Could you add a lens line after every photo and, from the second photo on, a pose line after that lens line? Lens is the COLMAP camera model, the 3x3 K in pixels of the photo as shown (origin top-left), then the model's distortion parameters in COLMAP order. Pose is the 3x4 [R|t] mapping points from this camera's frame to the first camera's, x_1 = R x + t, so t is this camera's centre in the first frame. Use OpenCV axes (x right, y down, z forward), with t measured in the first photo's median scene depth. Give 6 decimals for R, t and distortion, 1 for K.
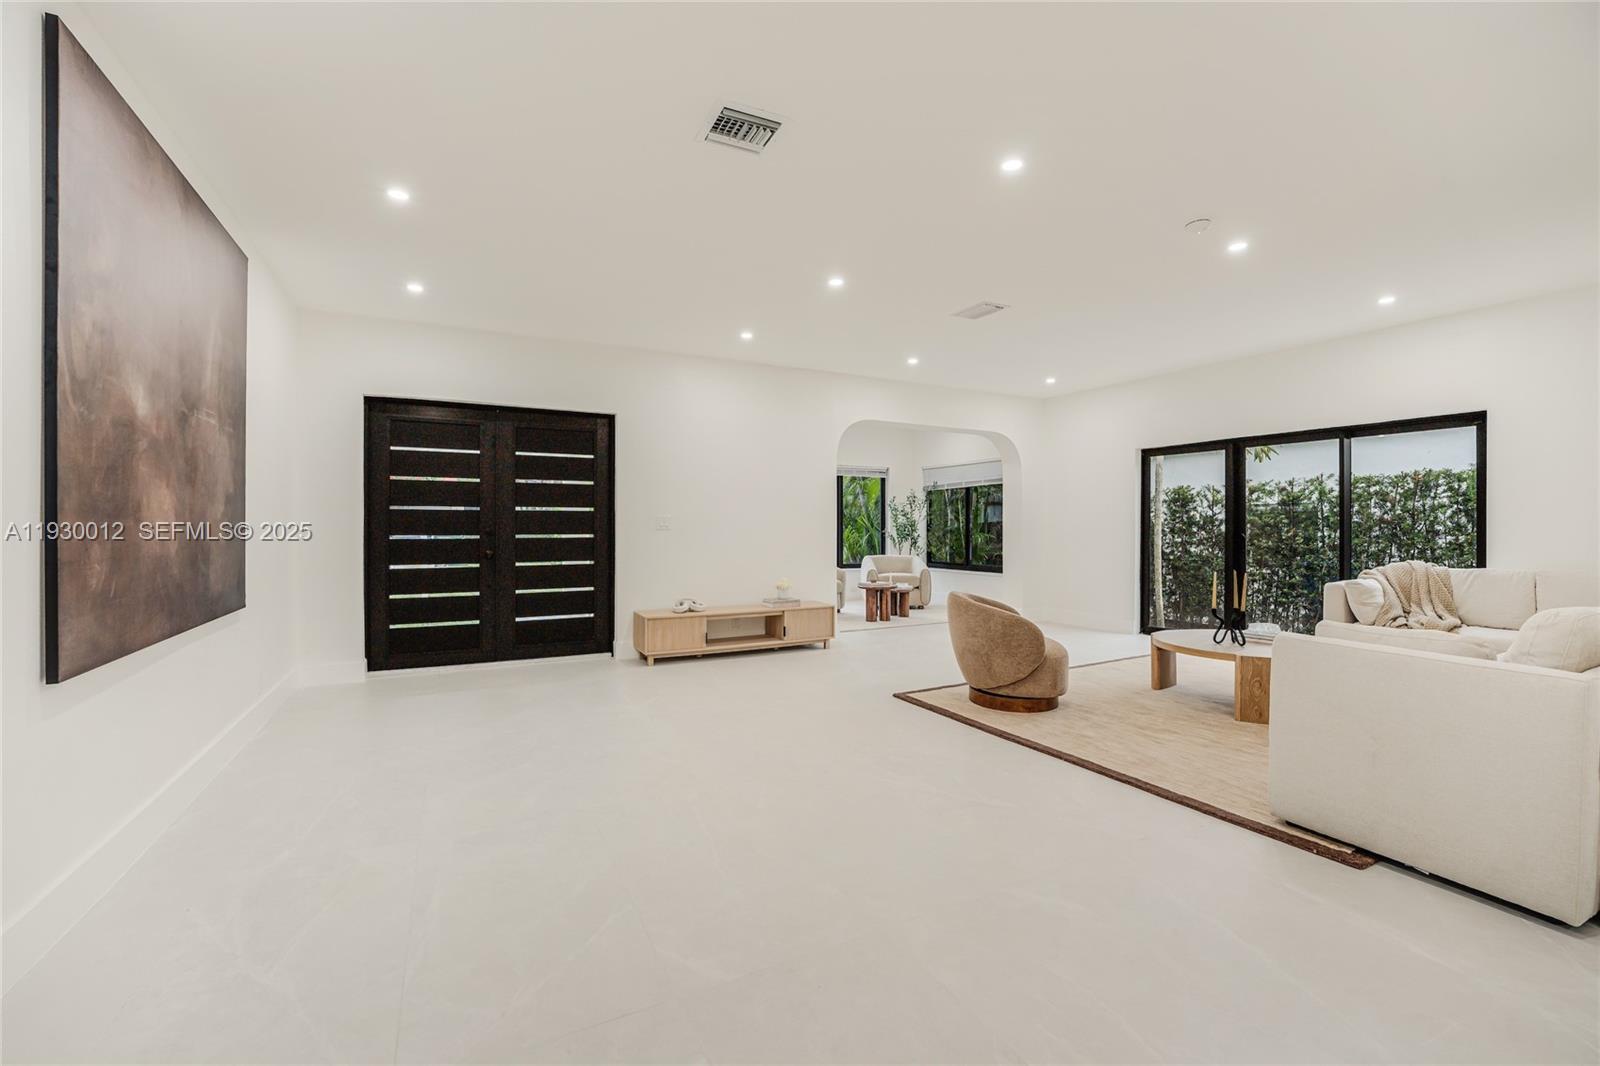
lens RADIAL K [[650.5, 0, 794.1], [0, 650.5, 523.8], [0, 0, 1]] dist [-0.026194, 0.001111]
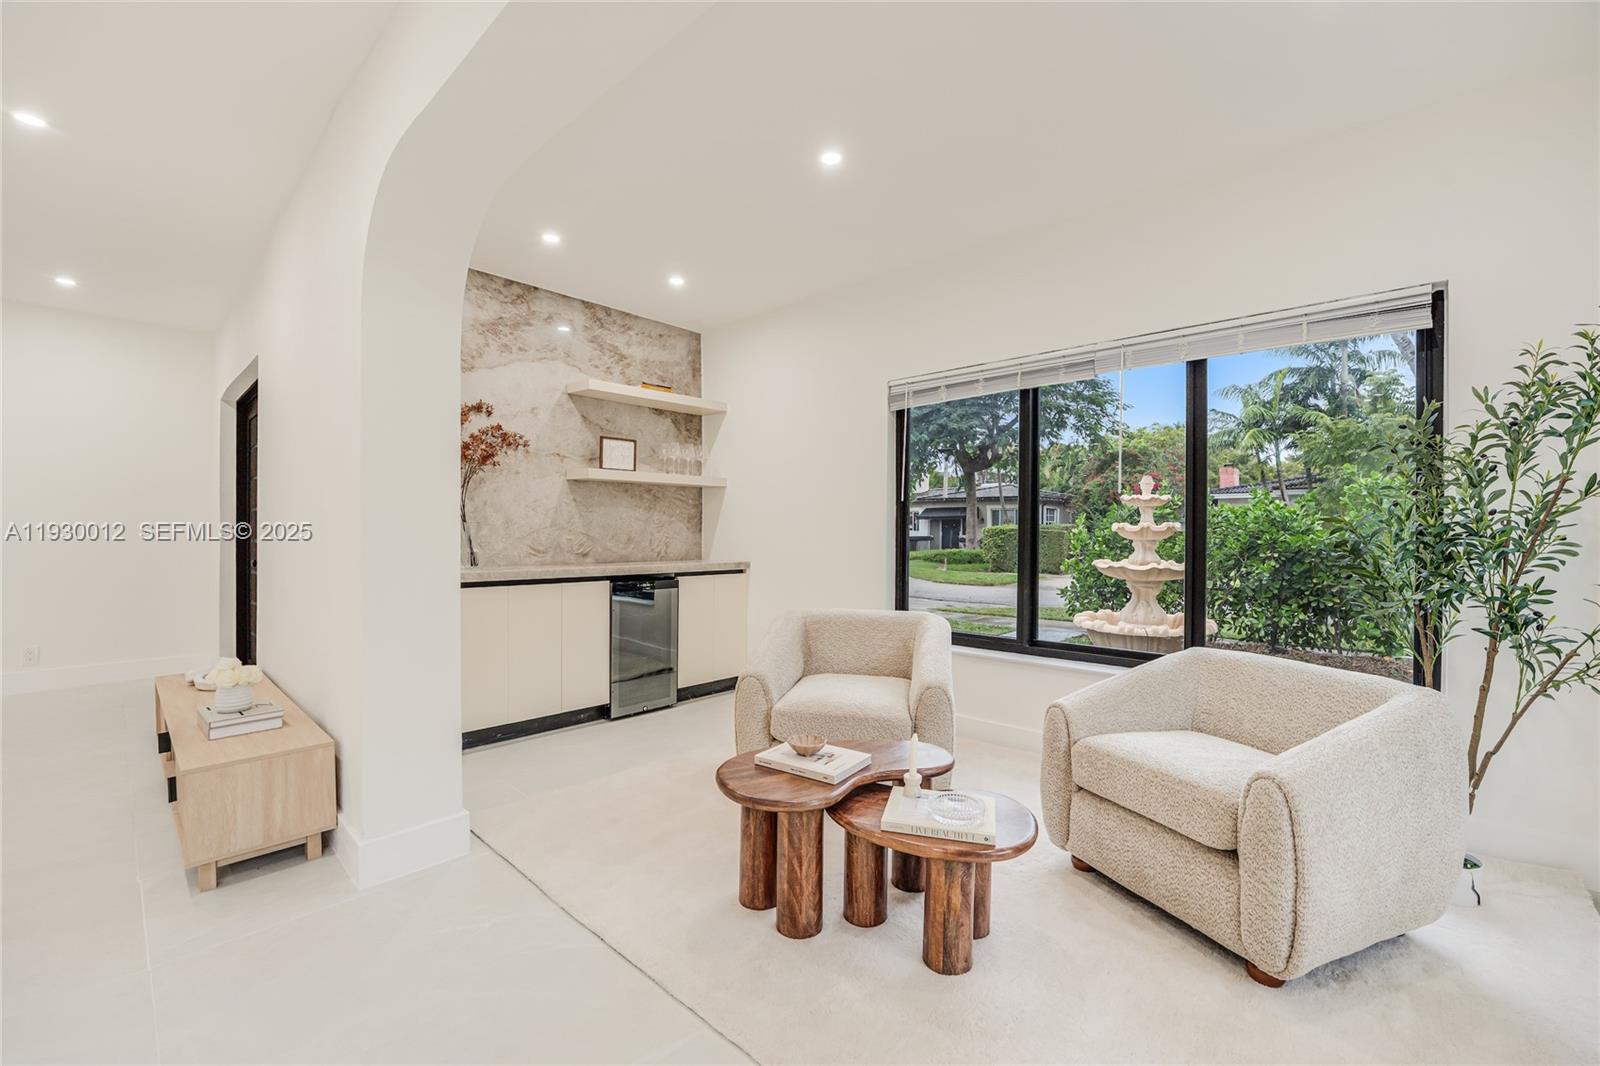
lens RADIAL K [[655.1, 0, 793.4], [0, 655.1, 536.4], [0, 0, 1]] dist [-0.025521, 0.000151]
pose [[0.336473, 0.009070, -0.941649, 0.575691], [-0.001358, 0.999957, 0.009147, 0.005249], [0.941692, -0.001798, 0.336471, 1.455110]]
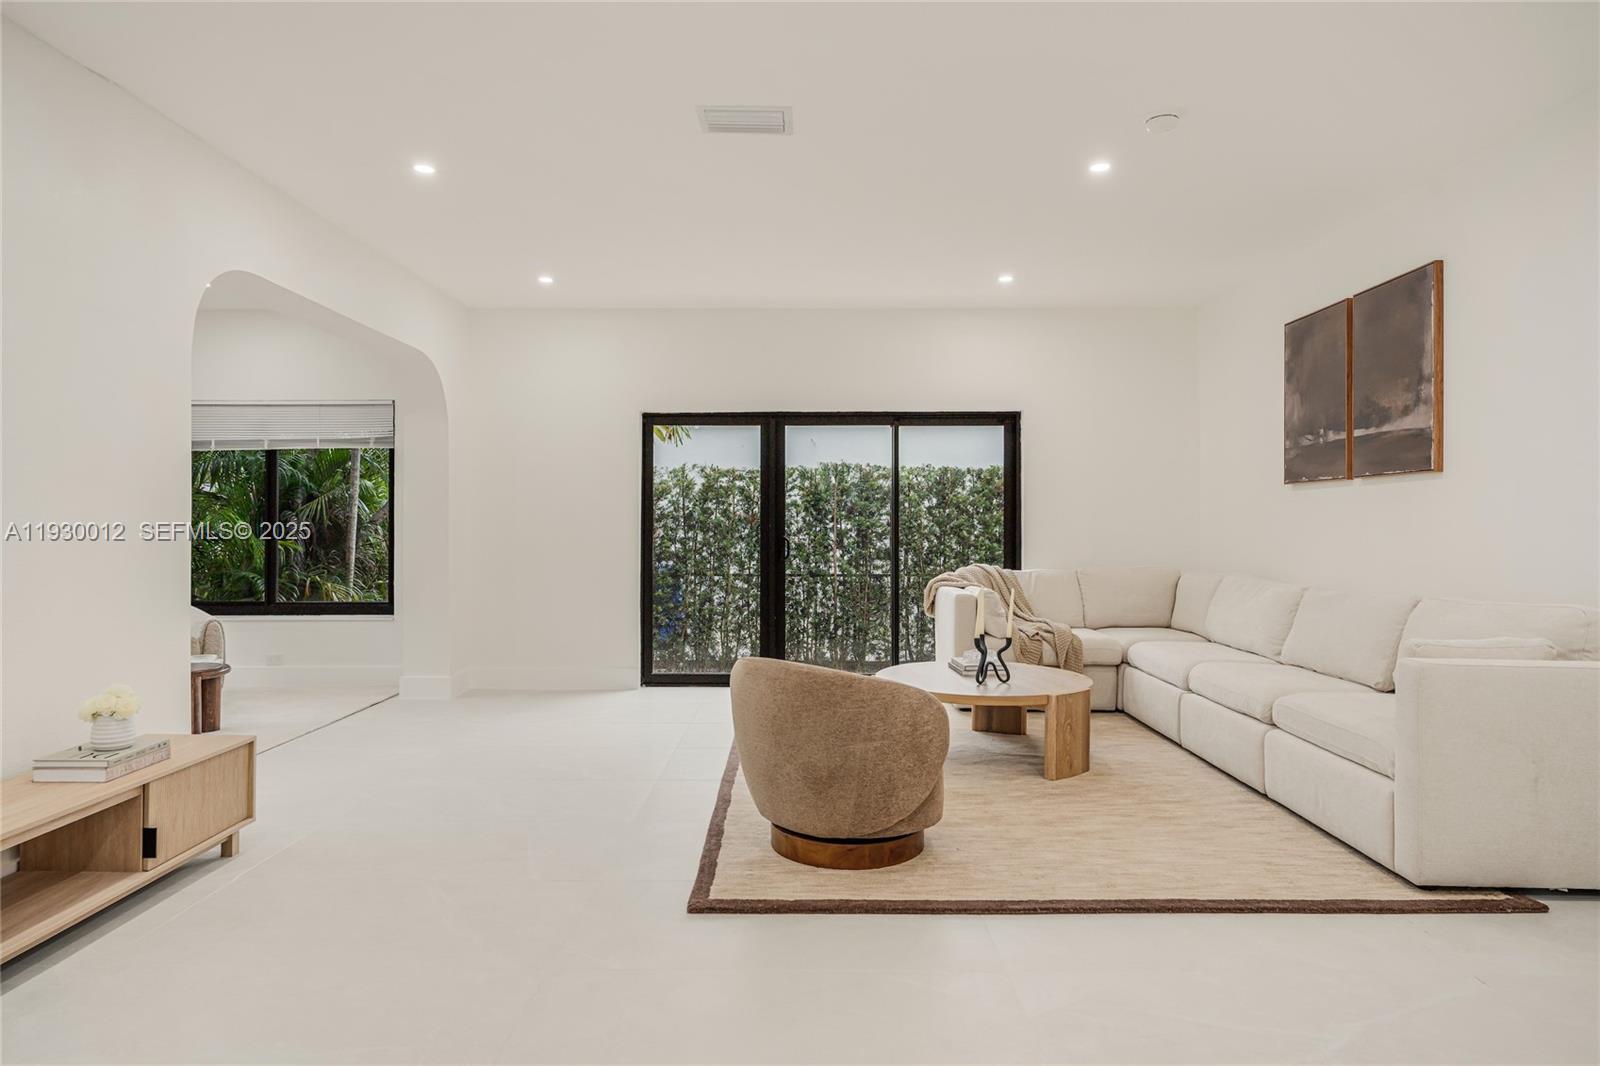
lens RADIAL K [[923.4, 0, 795.9], [0, 923.4, 529.5], [0, 0, 1]] dist [0.002331, -0.000029]
pose [[0.471274, -0.004573, 0.881975, -0.330158], [-0.003589, 0.999968, 0.007102, -0.001911], [-0.881980, -0.006512, 0.471243, 0.567649]]
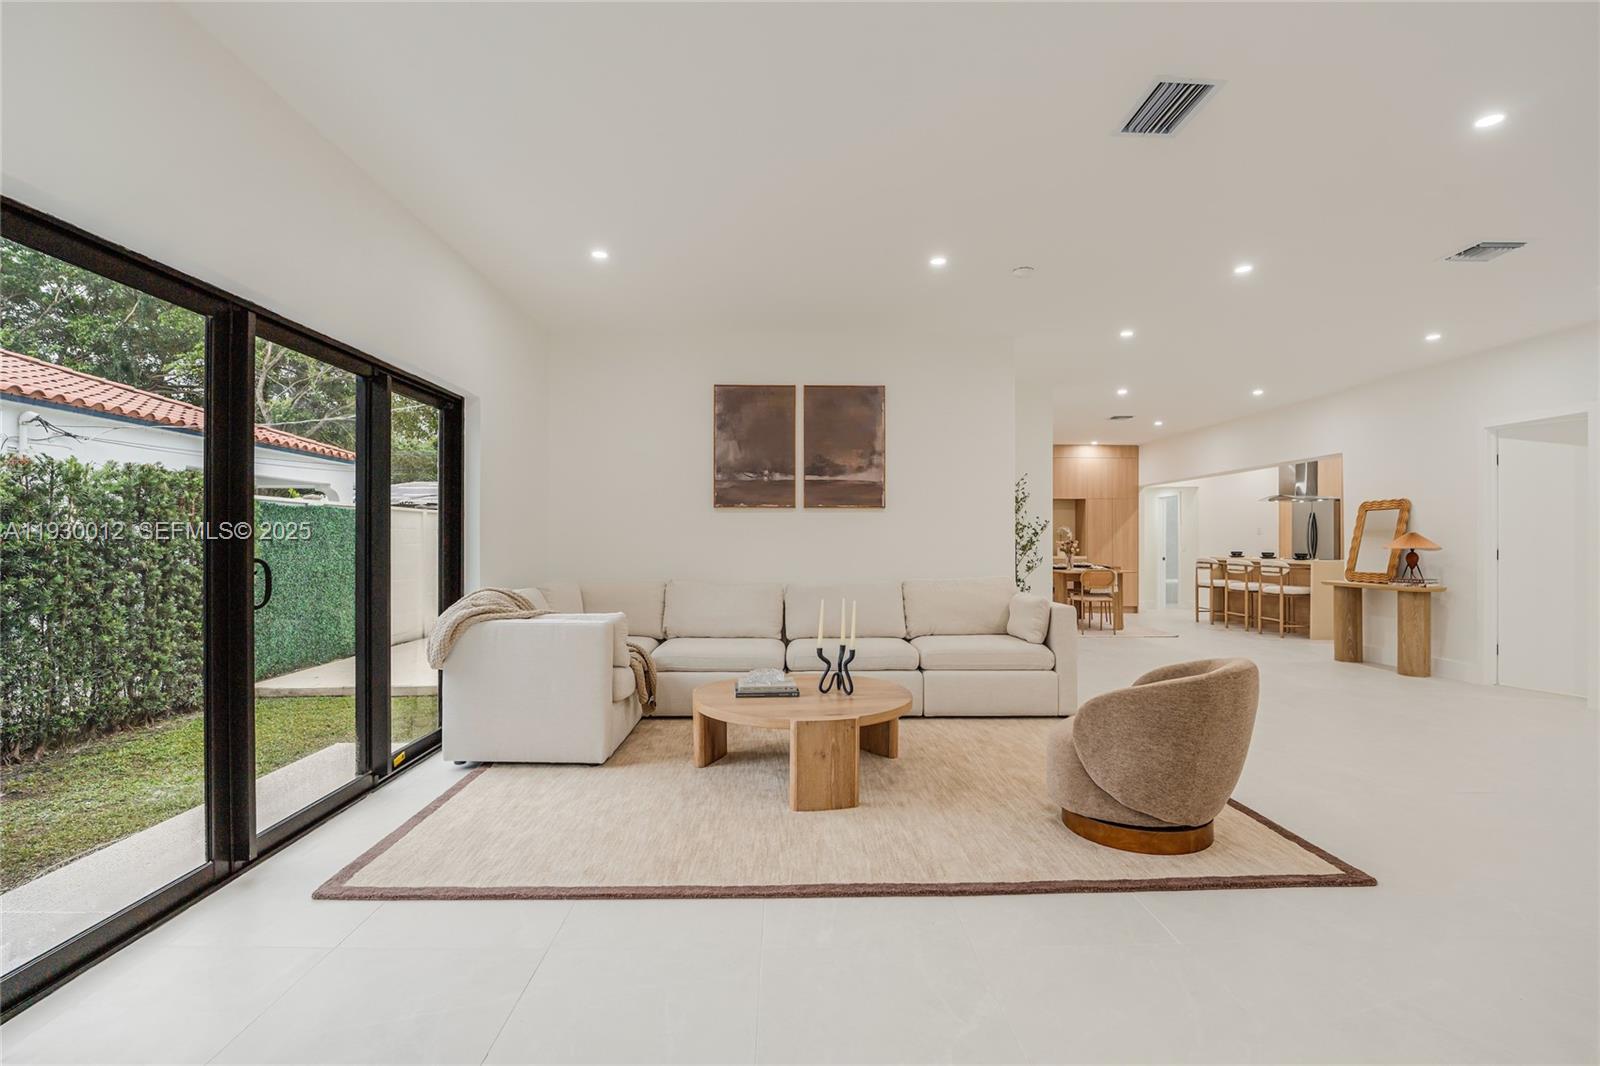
lens RADIAL K [[737.5, 0, 799.0], [0, 737.5, 538.1], [0, 0, 1]] dist [-0.016240, -0.000230]
pose [[-0.896371, -0.000811, 0.443303, 0.269779], [-0.004464, 0.999964, -0.007198, 0.005273], [-0.443282, -0.008431, -0.896343, 1.511093]]
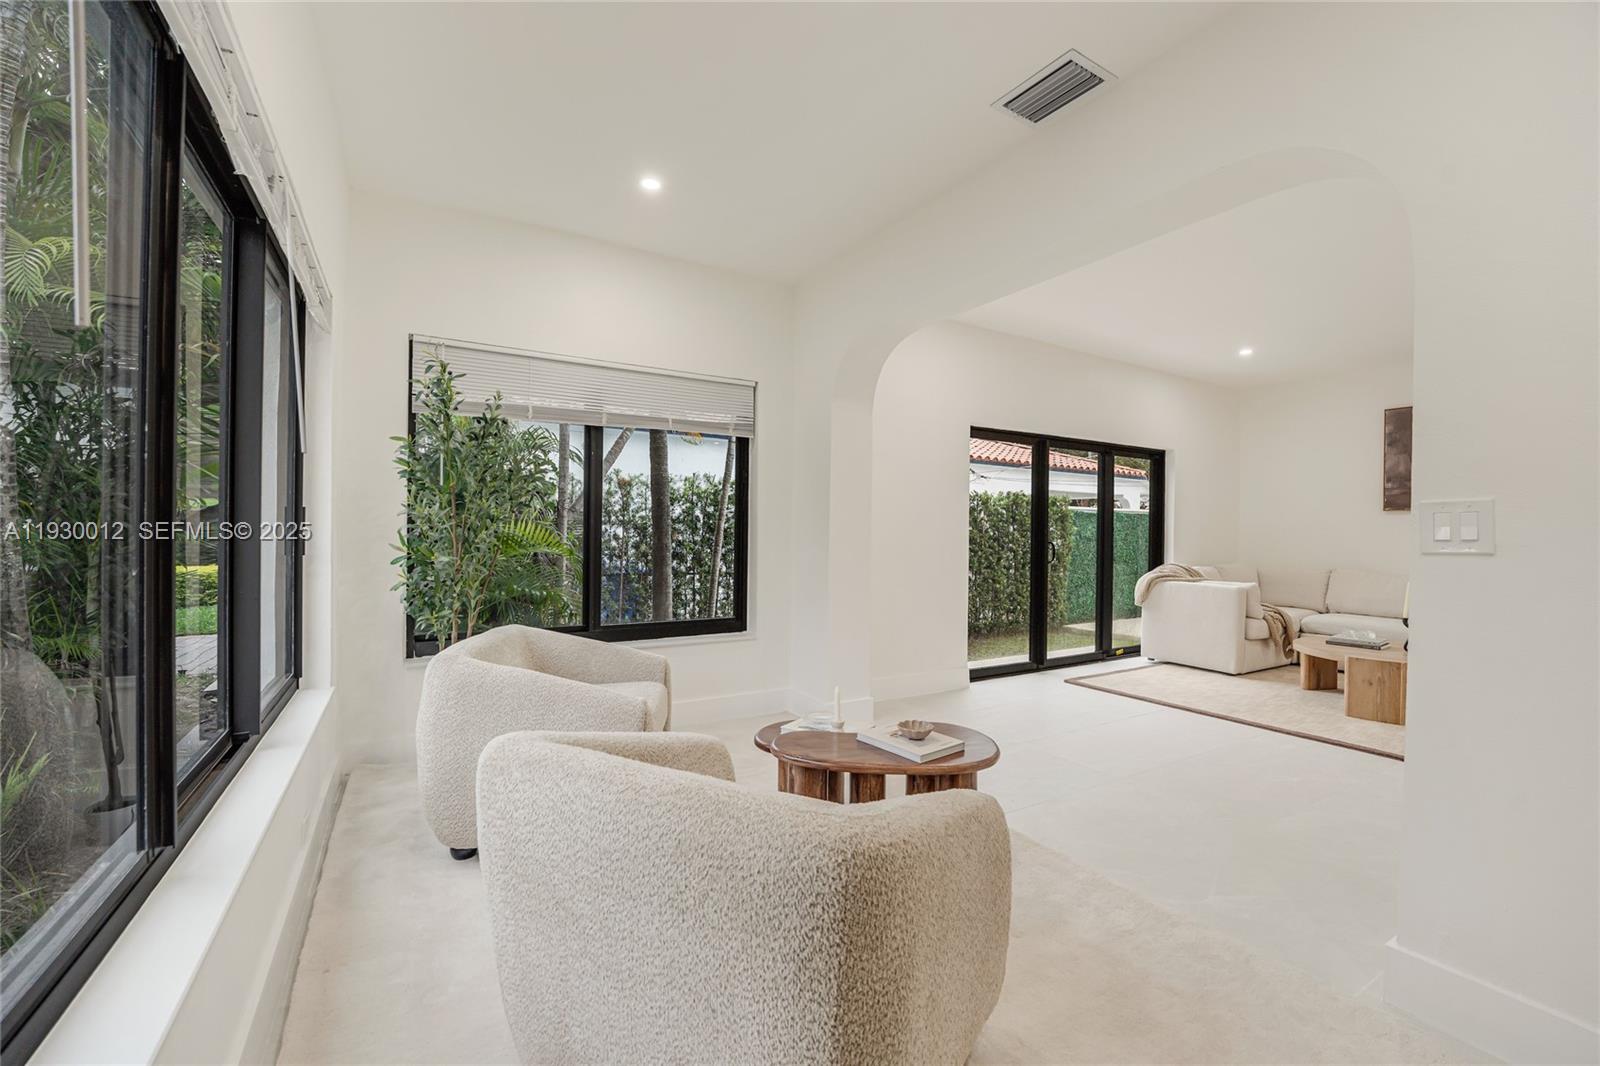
lens RADIAL K [[655.1, 0, 793.4], [0, 655.1, 536.4], [0, 0, 1]] dist [-0.025521, 0.000151]
pose [[-0.048759, -0.009019, 0.998770, -0.239730], [-0.016594, 0.999829, 0.008218, 0.006517], [-0.998673, -0.016173, -0.048901, 1.705085]]
